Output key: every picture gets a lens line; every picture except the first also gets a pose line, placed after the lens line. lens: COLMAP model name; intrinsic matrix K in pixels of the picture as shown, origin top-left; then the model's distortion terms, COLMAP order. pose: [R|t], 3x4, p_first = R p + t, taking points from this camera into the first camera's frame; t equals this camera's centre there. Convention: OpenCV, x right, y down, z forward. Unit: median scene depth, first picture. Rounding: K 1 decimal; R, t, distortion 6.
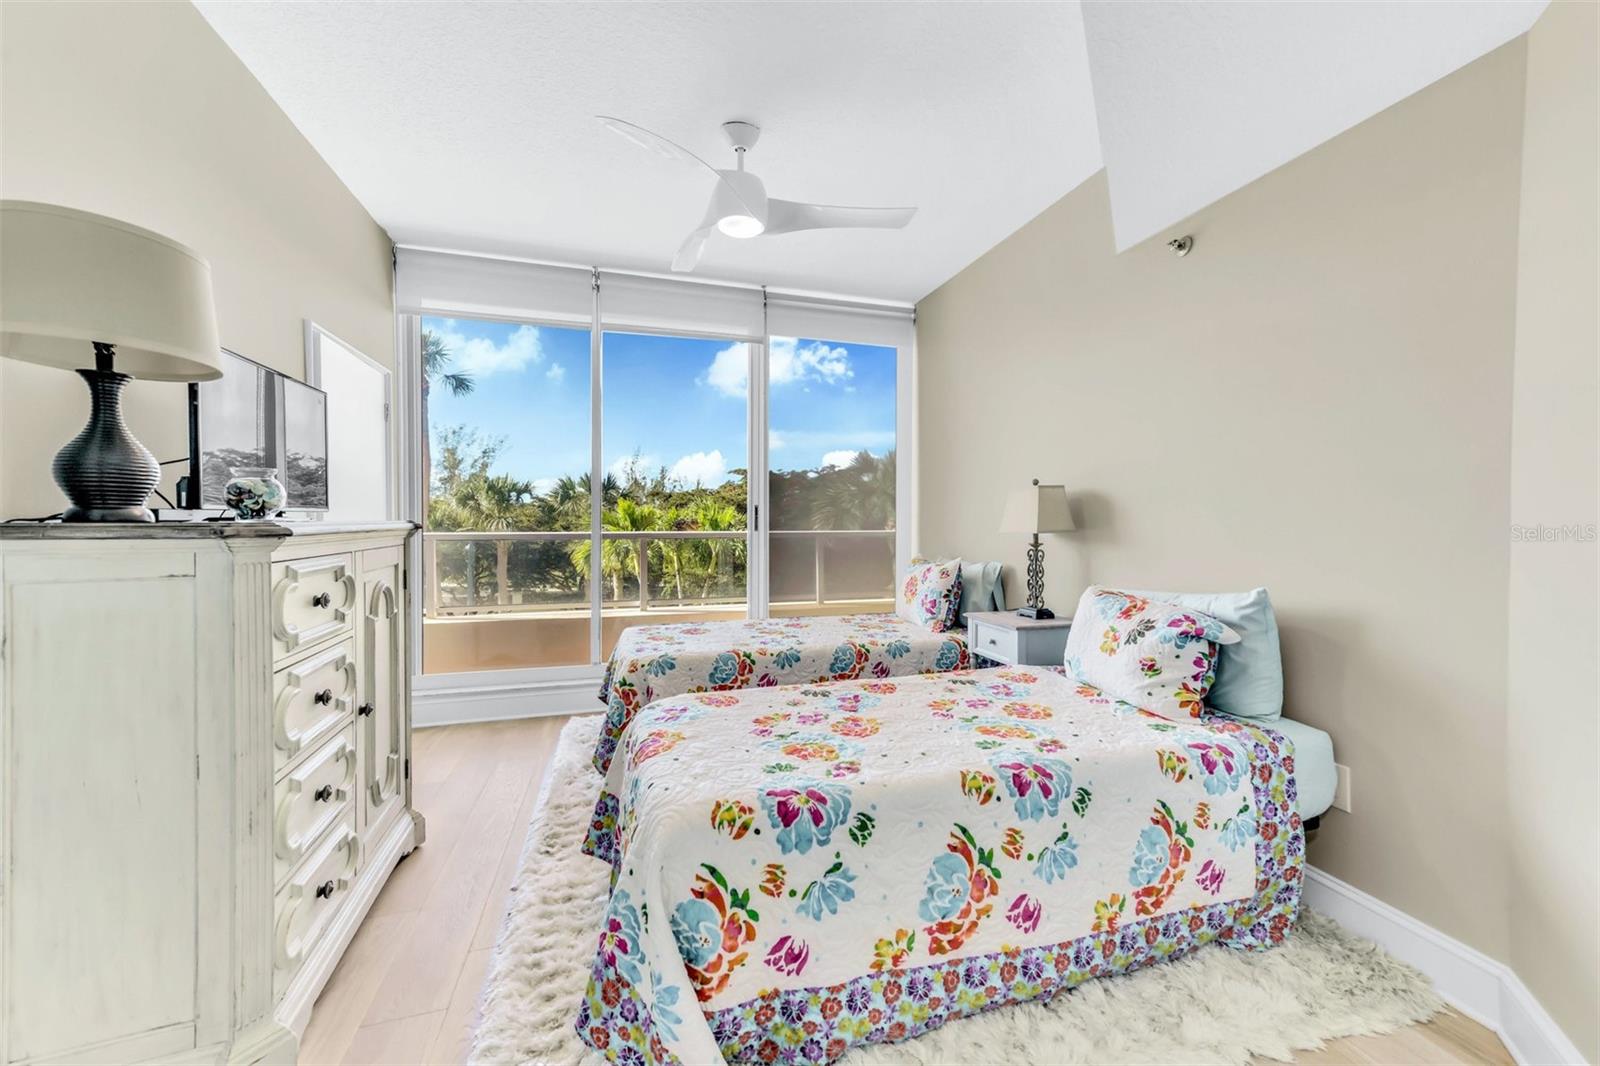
lens RADIAL K [[633.7, 0, 811.1], [0, 633.7, 534.3], [0, 0, 1]] dist [0.017499, 0.006569]
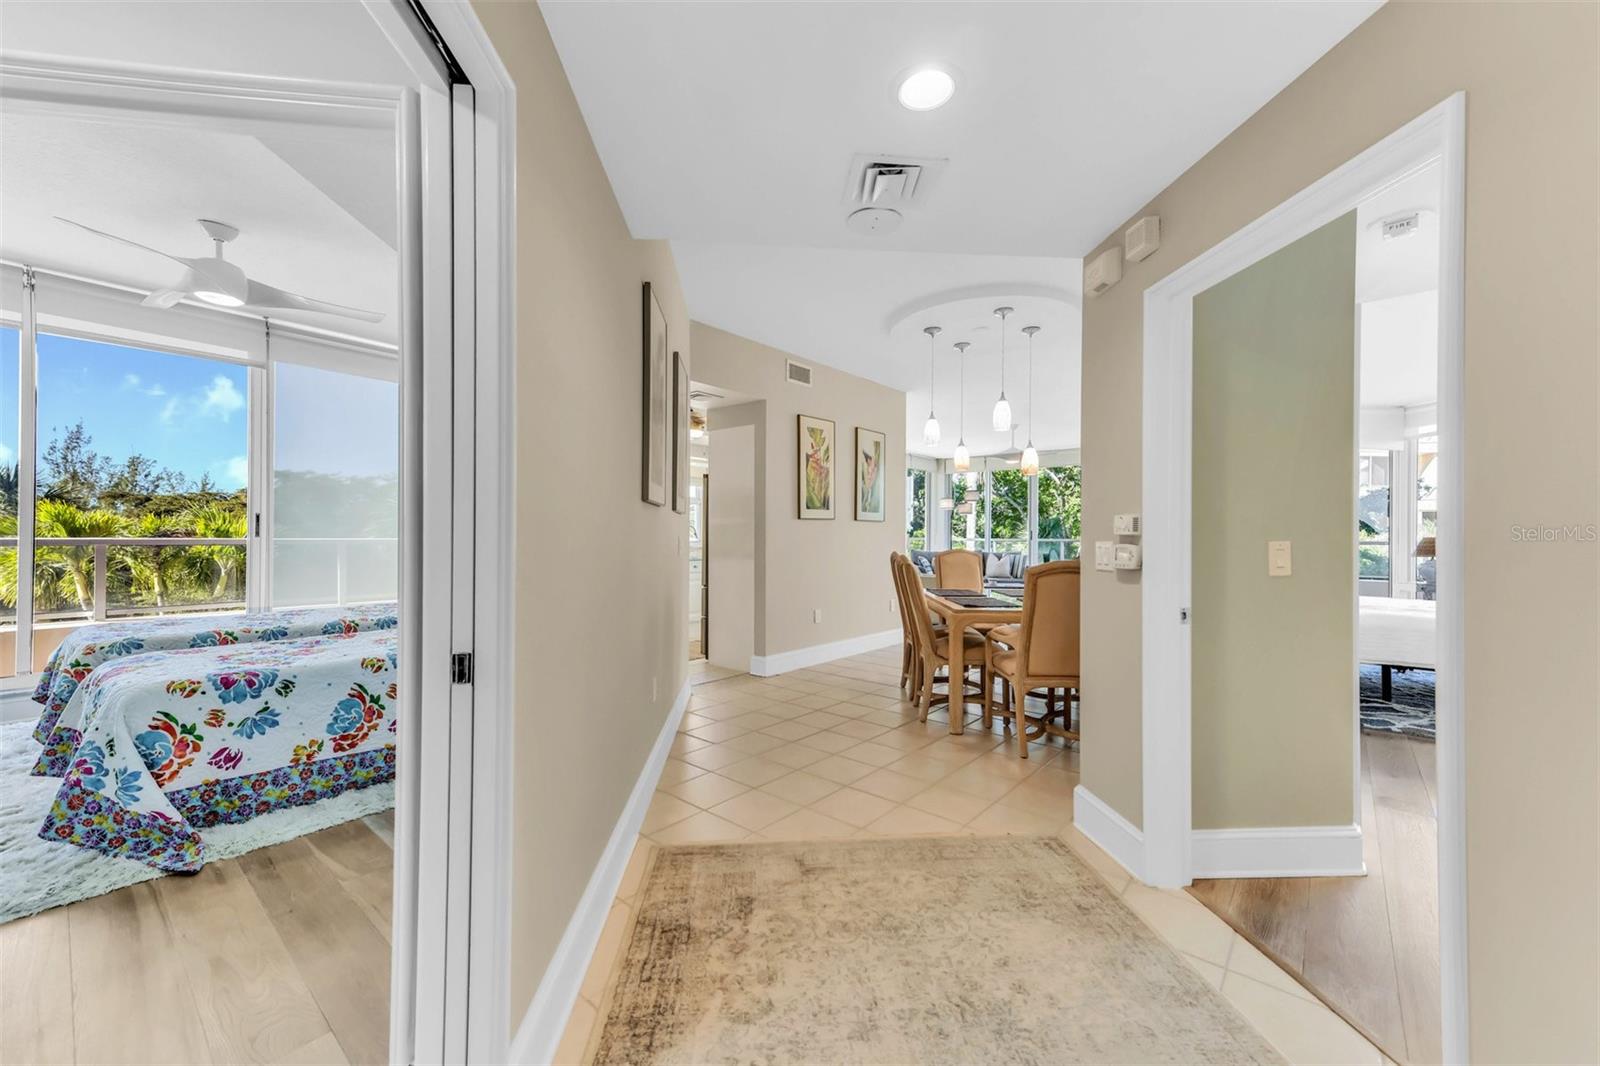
lens RADIAL K [[633.7, 0, 811.1], [0, 633.7, 534.3], [0, 0, 1]] dist [0.017499, 0.006569]
pose [[0.838453, 0.001961, 0.544971, 0.345566], [0.010023, 0.999769, -0.019018, 0.064344], [-0.544882, 0.021408, 0.838239, -1.440664]]
